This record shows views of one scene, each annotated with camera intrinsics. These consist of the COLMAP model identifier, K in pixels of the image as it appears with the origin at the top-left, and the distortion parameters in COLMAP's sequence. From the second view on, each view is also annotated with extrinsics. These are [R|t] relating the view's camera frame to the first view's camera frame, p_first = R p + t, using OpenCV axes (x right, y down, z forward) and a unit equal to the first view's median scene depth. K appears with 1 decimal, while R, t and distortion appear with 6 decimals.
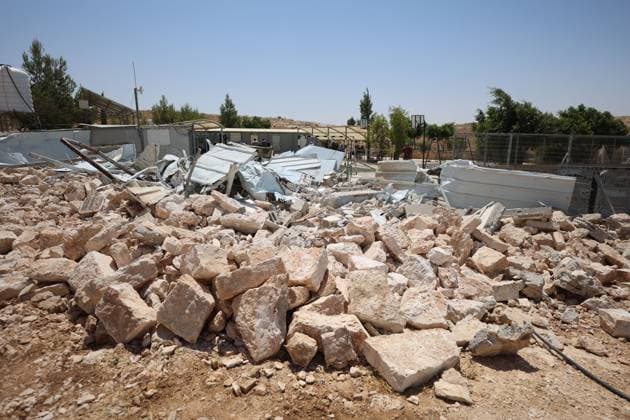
lens RADIAL K [[365.0, 0, 312.4], [0, 365.0, 209.9], [0, 0, 1]] dist [-0.001933, 0.000919]
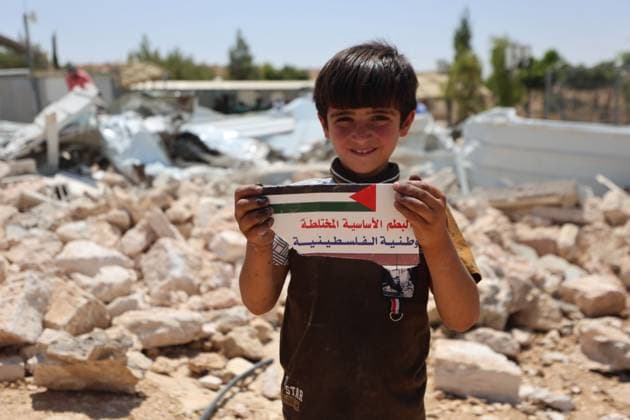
lens RADIAL K [[587.8, 0, 322.6], [0, 587.8, 226.6], [0, 0, 1]] dist [0.051601, 0.007170]
pose [[0.982502, 0.013862, -0.185736, 0.584409], [-0.012364, 0.999881, 0.009219, 0.073548], [0.185842, -0.006761, 0.982556, 0.087862]]
